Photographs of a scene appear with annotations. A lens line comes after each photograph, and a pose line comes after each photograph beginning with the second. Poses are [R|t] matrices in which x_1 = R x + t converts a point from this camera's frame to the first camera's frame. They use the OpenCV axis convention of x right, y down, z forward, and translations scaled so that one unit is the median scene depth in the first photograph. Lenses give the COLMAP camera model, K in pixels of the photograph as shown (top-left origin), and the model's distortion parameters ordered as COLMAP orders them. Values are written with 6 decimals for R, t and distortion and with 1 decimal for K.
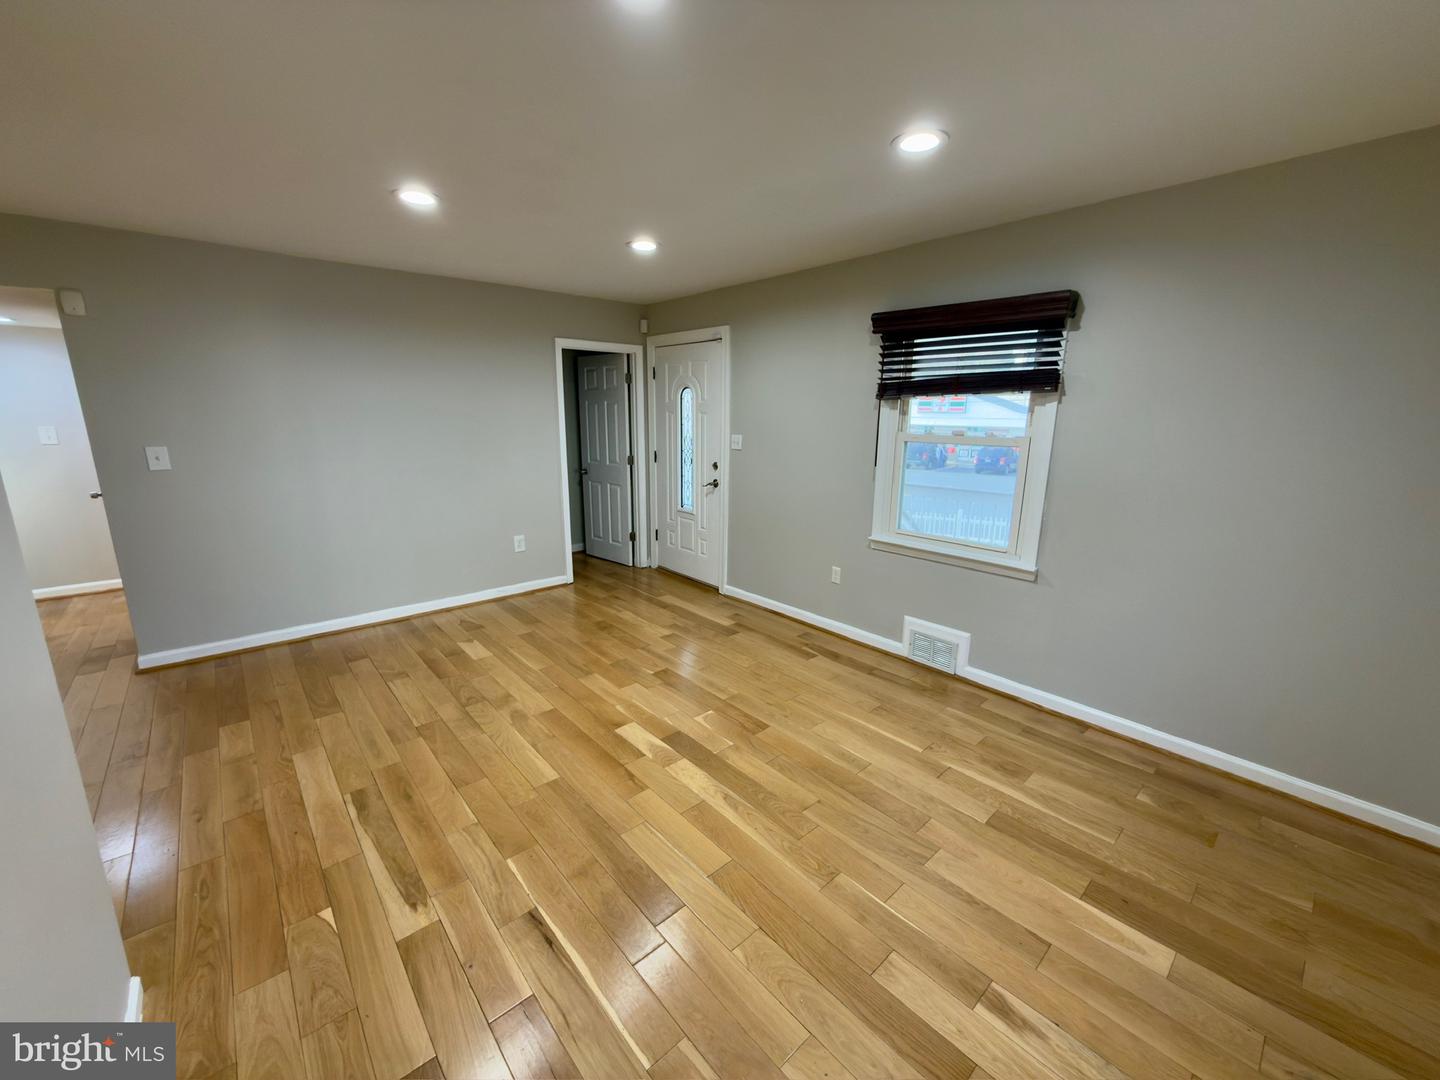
lens RADIAL K [[571.4, 0, 720.0], [0, 571.4, 540.0], [0, 0, 1]] dist [-0.000700, 0.000002]
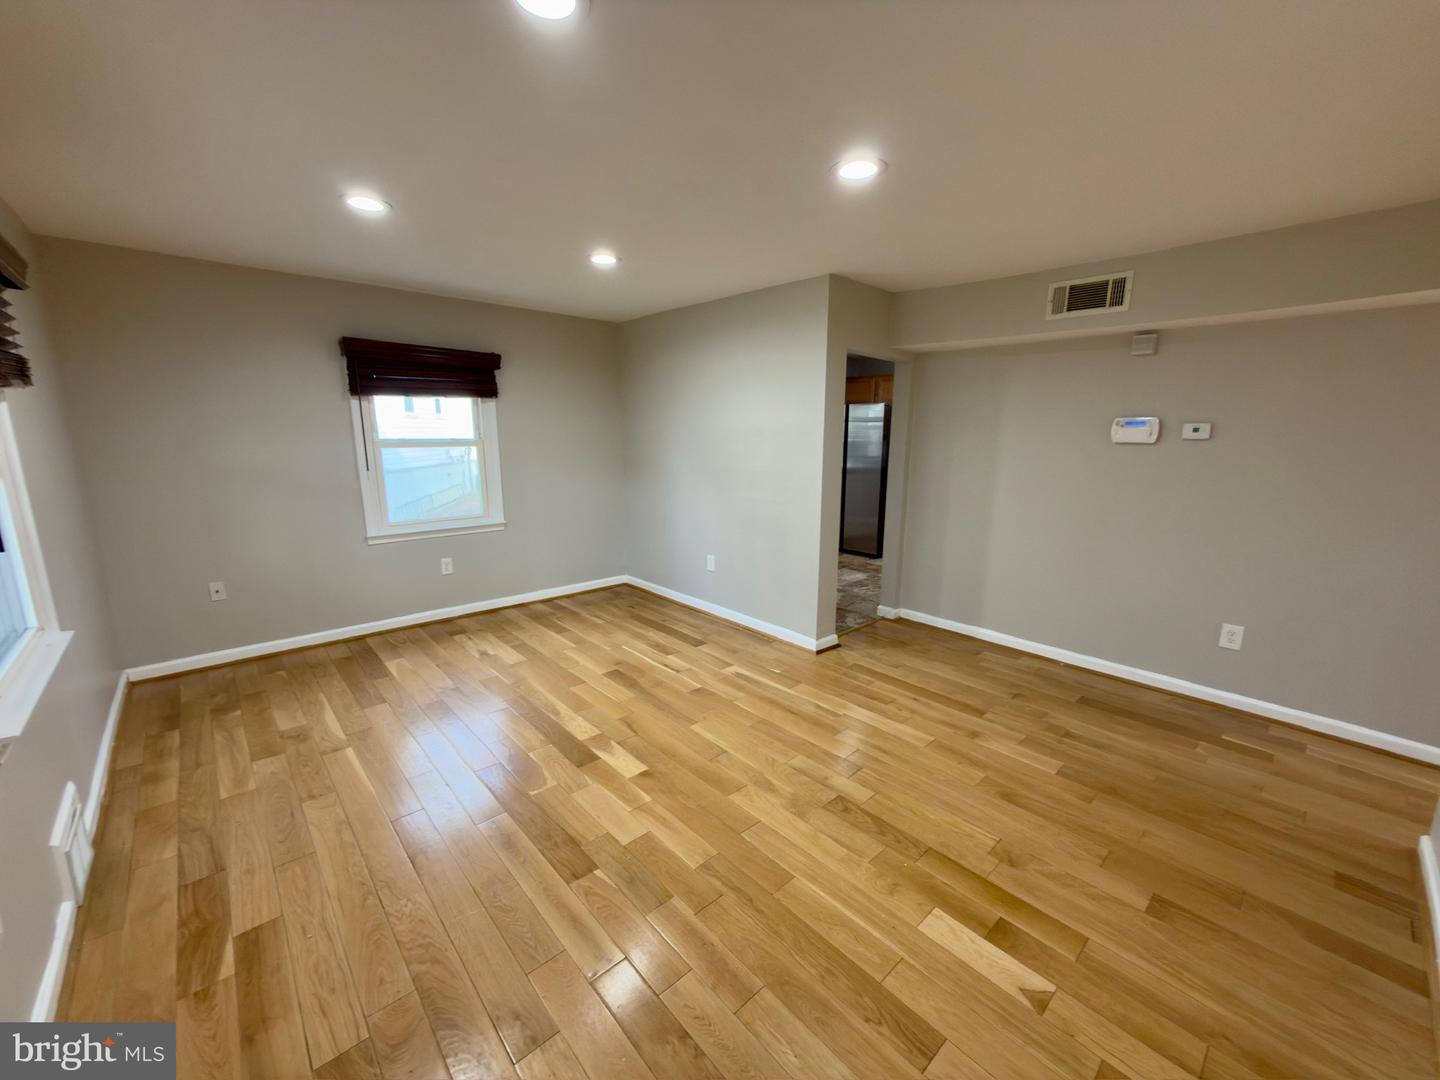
lens RADIAL K [[571.4, 0, 720.0], [0, 571.4, 540.0], [0, 0, 1]] dist [-0.000700, 0.000002]
pose [[-0.999758, -0.013534, -0.017358, -0.285205], [-0.019441, 0.912729, 0.408104, -0.394175], [0.010320, 0.408342, -0.912771, 1.730860]]
